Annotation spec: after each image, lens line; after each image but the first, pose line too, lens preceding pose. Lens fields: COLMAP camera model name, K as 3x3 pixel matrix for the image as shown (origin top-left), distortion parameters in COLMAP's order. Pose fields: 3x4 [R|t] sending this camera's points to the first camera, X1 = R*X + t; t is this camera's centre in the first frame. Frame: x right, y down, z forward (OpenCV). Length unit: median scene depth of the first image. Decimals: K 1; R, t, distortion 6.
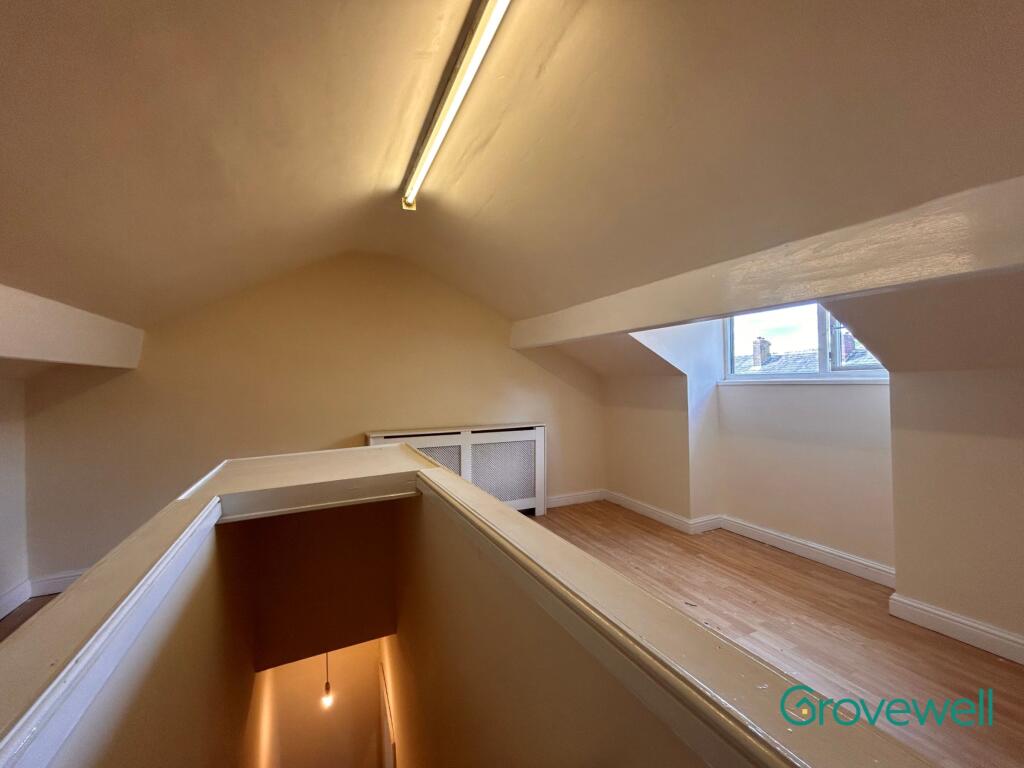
lens RADIAL K [[417.5, 0, 512.0], [0, 417.5, 384.0], [0, 0, 1]] dist [-0.000612, -0.000100]
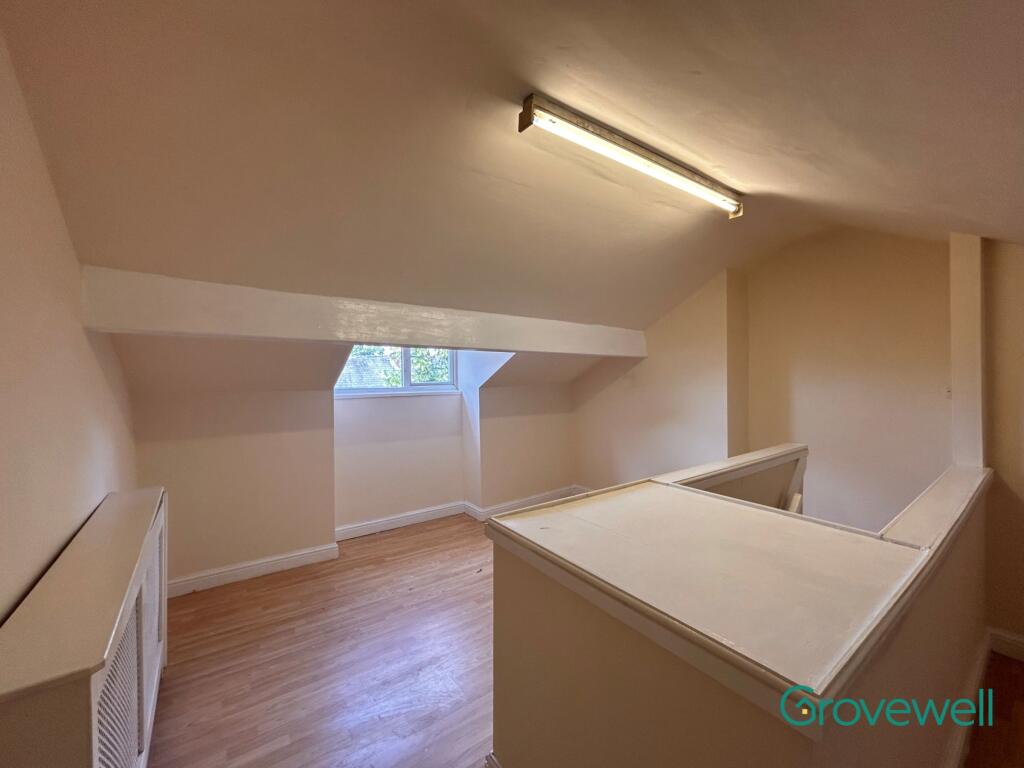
lens RADIAL K [[417.5, 0, 512.0], [0, 417.5, 384.0], [0, 0, 1]] dist [-0.000612, -0.000100]
pose [[-0.155684, -0.005475, 0.987792, -0.646383], [0.027548, 0.999572, 0.009882, -0.041202], [-0.987423, 0.028751, -0.155467, 0.826726]]
